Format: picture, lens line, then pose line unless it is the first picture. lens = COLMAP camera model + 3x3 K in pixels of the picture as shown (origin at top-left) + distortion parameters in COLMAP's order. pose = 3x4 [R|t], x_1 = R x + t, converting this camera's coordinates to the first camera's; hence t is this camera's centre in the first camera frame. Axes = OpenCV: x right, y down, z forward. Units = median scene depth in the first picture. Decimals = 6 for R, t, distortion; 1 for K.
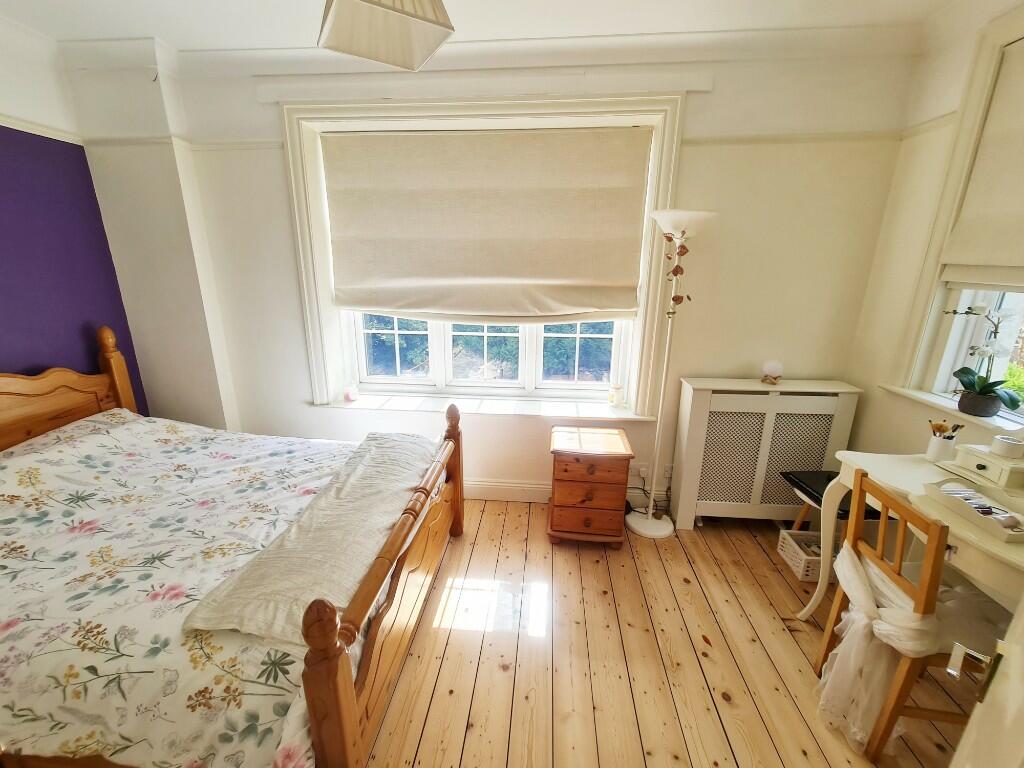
lens RADIAL K [[447.1, 0, 512.0], [0, 447.1, 384.0], [0, 0, 1]] dist [-0.012567, 0.007605]
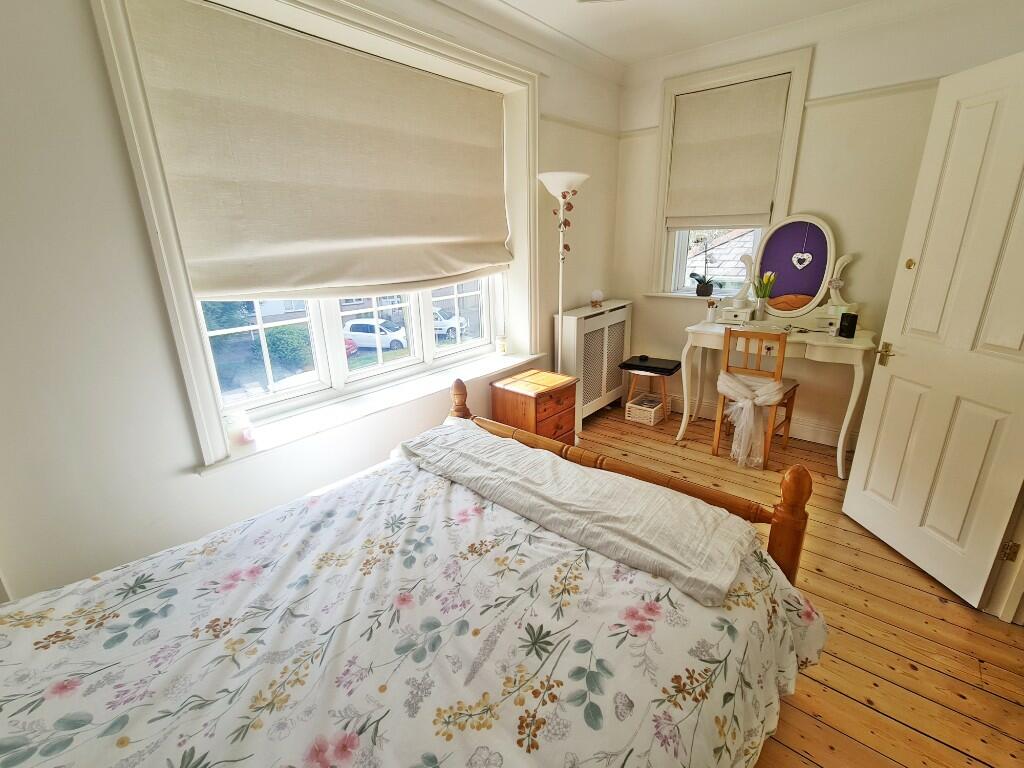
lens RADIAL K [[481.4, 0, 516.9], [0, 481.4, 383.4], [0, 0, 1]] dist [-0.003450, 0.000084]
pose [[0.544370, -0.264140, 0.796173, -0.879126], [0.251304, 0.956889, 0.145634, -0.058574], [-0.800317, 0.120803, 0.587281, 0.382680]]
